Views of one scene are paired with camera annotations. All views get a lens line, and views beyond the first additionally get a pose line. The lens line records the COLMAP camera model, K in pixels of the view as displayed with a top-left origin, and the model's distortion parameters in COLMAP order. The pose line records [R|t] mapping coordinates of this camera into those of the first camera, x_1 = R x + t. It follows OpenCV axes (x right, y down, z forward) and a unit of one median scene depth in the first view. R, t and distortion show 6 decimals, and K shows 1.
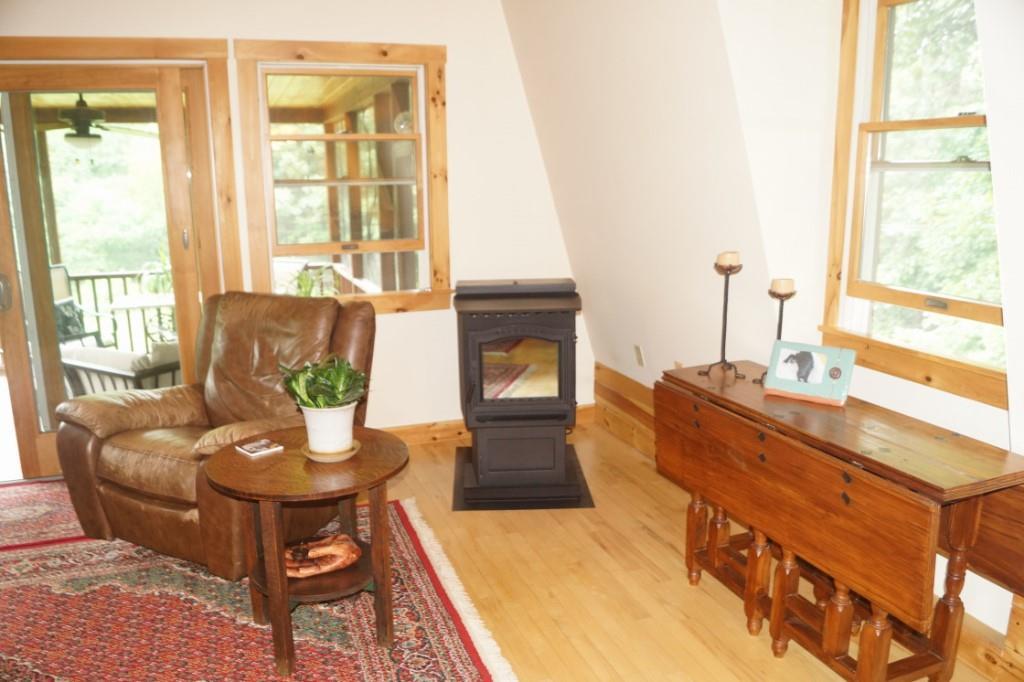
lens RADIAL K [[806.4, 0, 506.5], [0, 806.4, 356.1], [0, 0, 1]] dist [-0.084390, 0.010359]
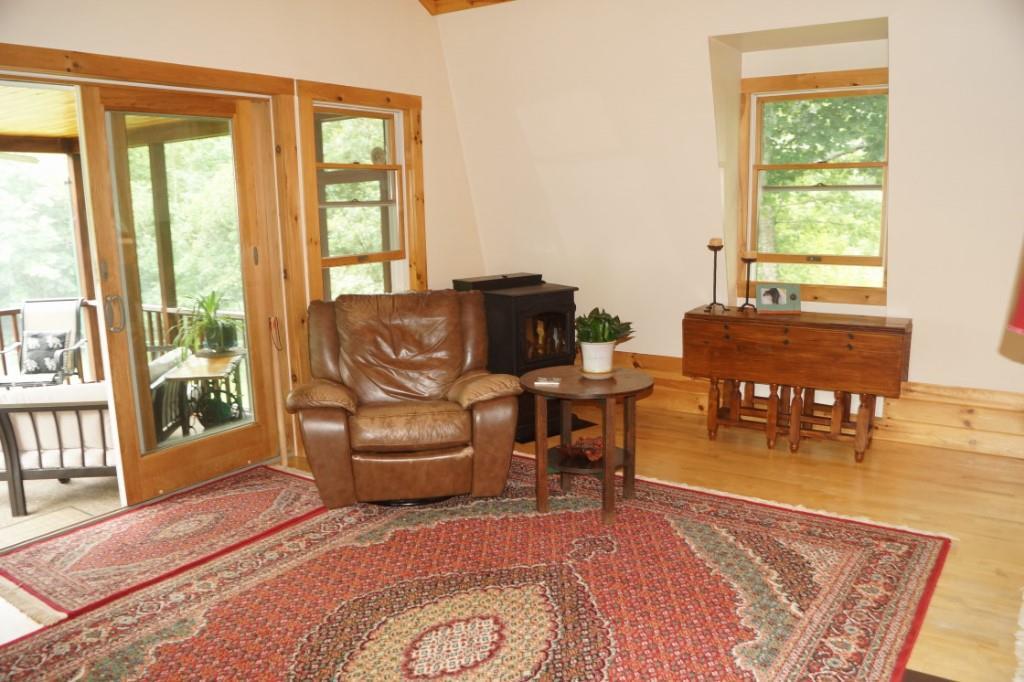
lens RADIAL K [[806.4, 0, 506.5], [0, 806.4, 356.1], [0, 0, 1]] dist [-0.084390, 0.010359]
pose [[0.802270, -0.117817, 0.585220, -1.110641], [0.141483, 0.989926, 0.005335, 0.047447], [-0.579953, 0.078519, 0.810857, -0.117951]]
